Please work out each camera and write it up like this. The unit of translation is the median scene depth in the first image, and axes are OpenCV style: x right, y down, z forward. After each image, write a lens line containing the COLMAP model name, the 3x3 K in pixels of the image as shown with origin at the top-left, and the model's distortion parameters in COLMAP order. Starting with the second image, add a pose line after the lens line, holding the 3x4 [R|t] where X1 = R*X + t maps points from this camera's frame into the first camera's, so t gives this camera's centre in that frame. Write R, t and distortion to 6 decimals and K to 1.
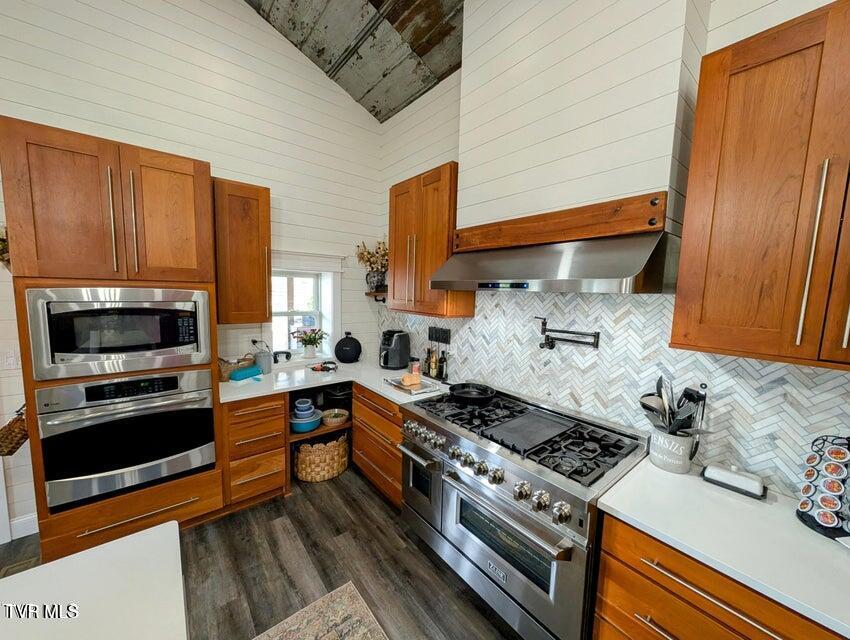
lens RADIAL K [[320.8, 0, 427.2], [0, 320.8, 323.4], [0, 0, 1]] dist [-0.000269, 0.000258]
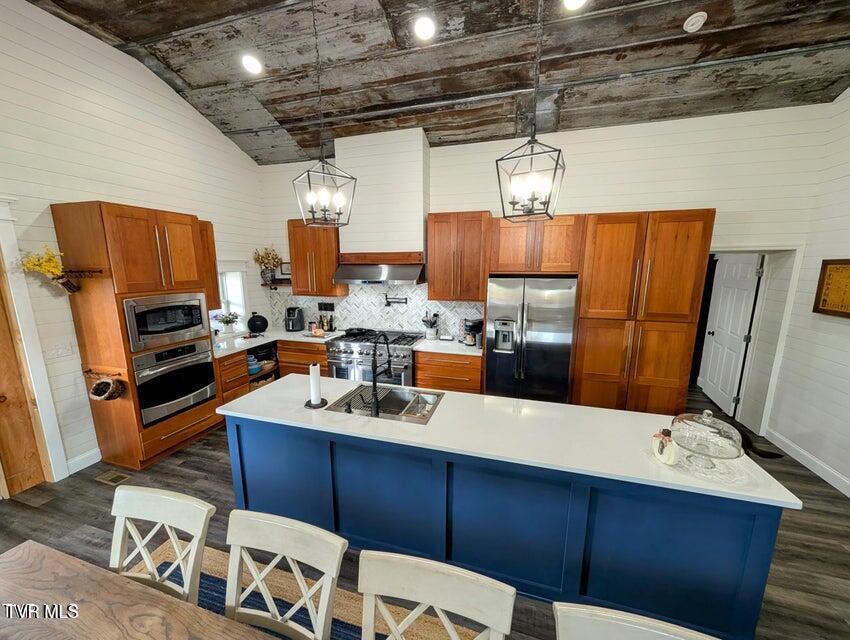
lens RADIAL K [[320.8, 0, 426.3], [0, 320.8, 322.1], [0, 0, 1]] dist [-0.000269, 0.000258]
pose [[0.825545, -0.125279, 0.550255, -0.687292], [0.081374, 0.991284, 0.103605, -0.027417], [-0.558438, -0.040755, 0.828544, -1.087485]]
